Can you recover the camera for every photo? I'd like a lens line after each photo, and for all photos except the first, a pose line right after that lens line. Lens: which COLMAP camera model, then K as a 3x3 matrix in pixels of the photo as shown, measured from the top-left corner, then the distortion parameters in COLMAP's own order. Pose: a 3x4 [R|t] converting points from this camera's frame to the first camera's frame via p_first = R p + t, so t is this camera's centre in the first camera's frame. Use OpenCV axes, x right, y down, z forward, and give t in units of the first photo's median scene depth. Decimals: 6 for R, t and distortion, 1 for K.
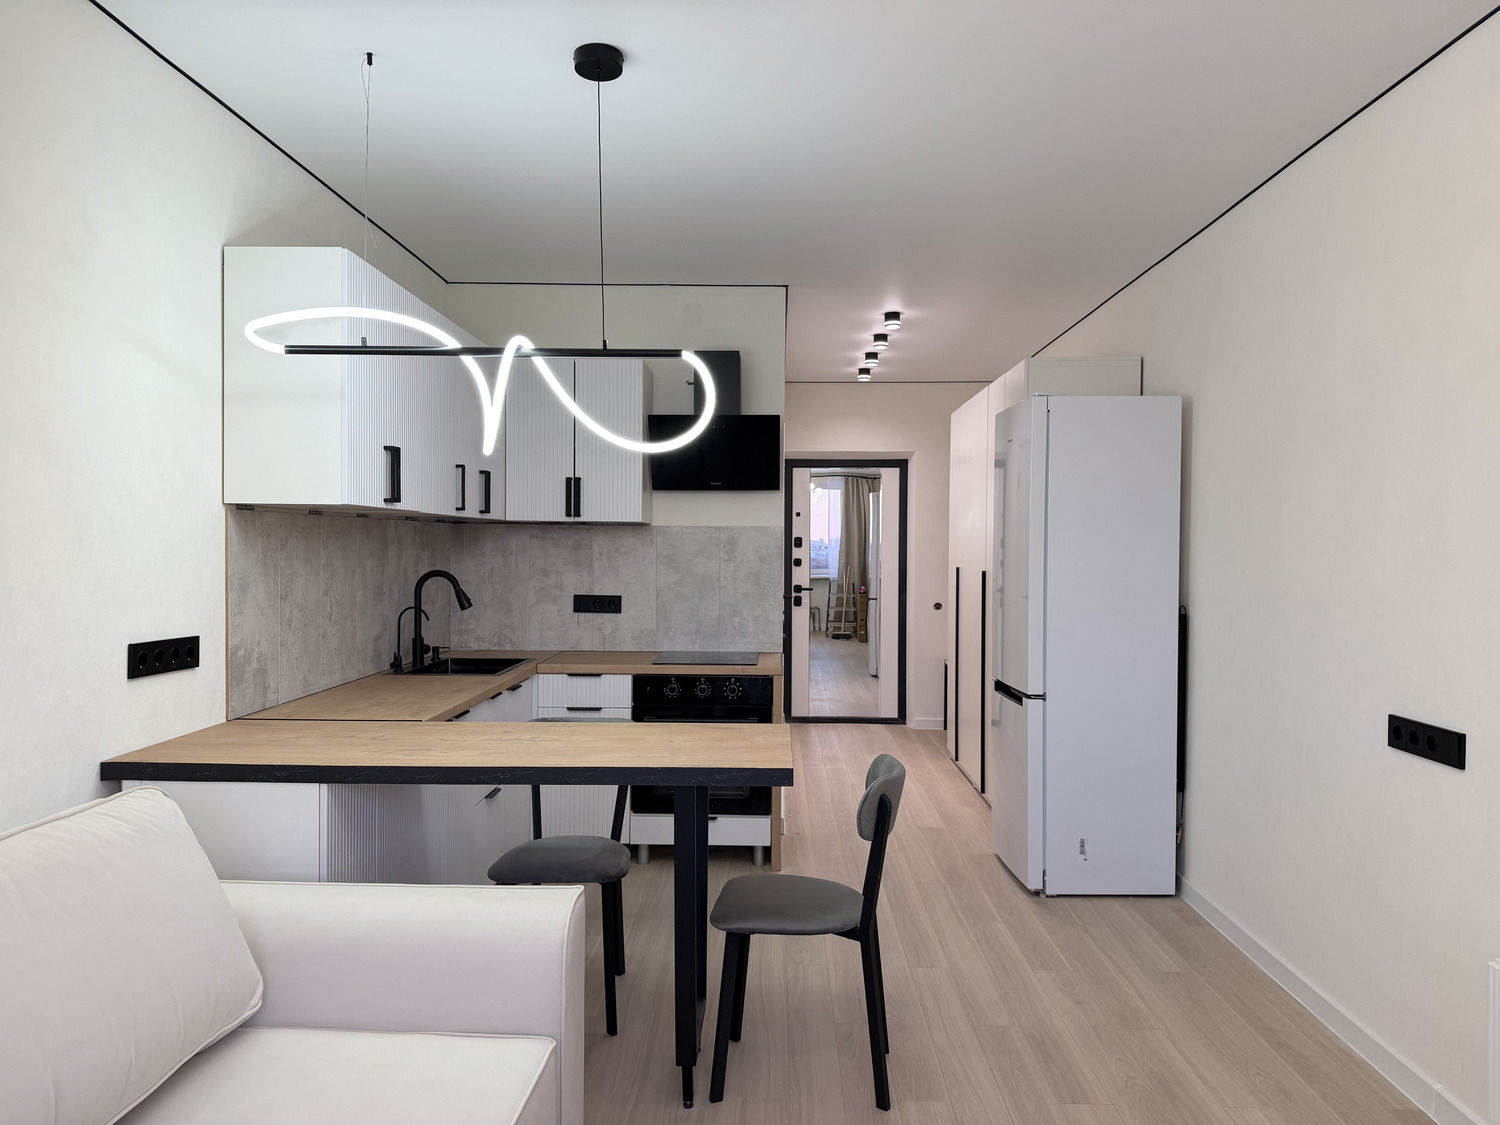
lens RADIAL K [[1044.9, 0, 755.4], [0, 1044.9, 564.1], [0, 0, 1]] dist [0.076186, -0.108509]
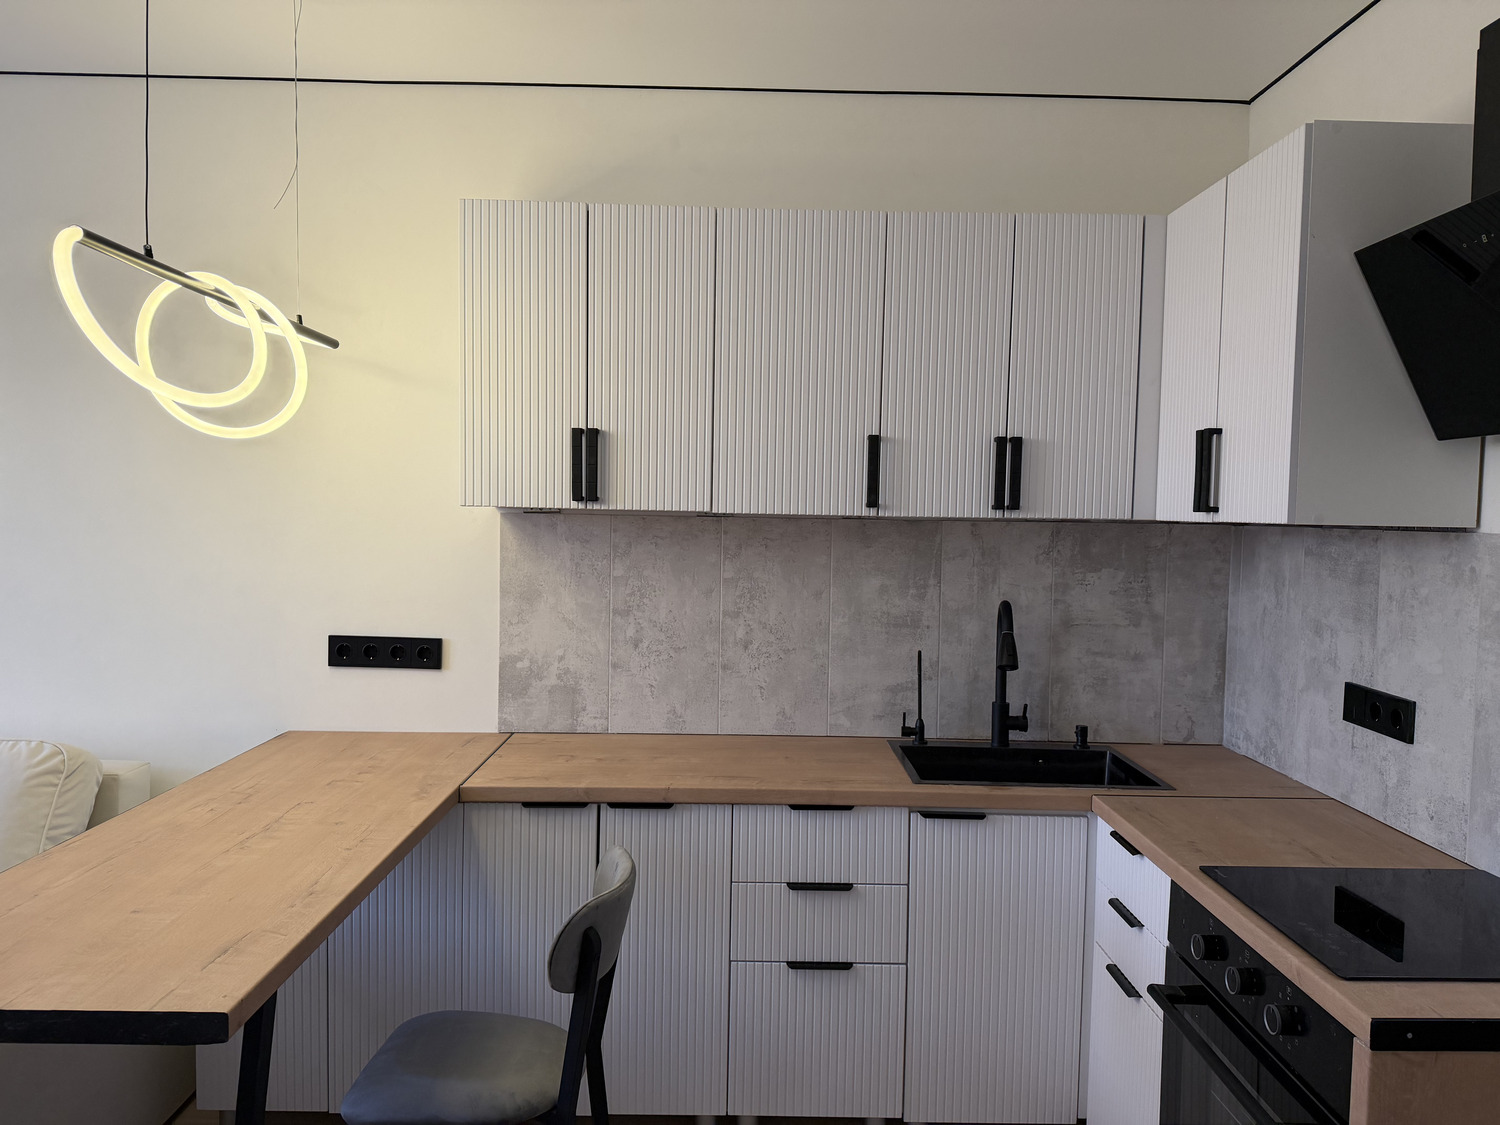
lens RADIAL K [[1044.9, 0, 753.9], [0, 1044.9, 563.6], [0, 0, 1]] dist [0.076186, -0.108509]
pose [[0.033045, 0.041769, -0.998581, 0.298093], [-0.036588, 0.998507, 0.040555, -0.034073], [0.998784, 0.035196, 0.034524, 0.777075]]
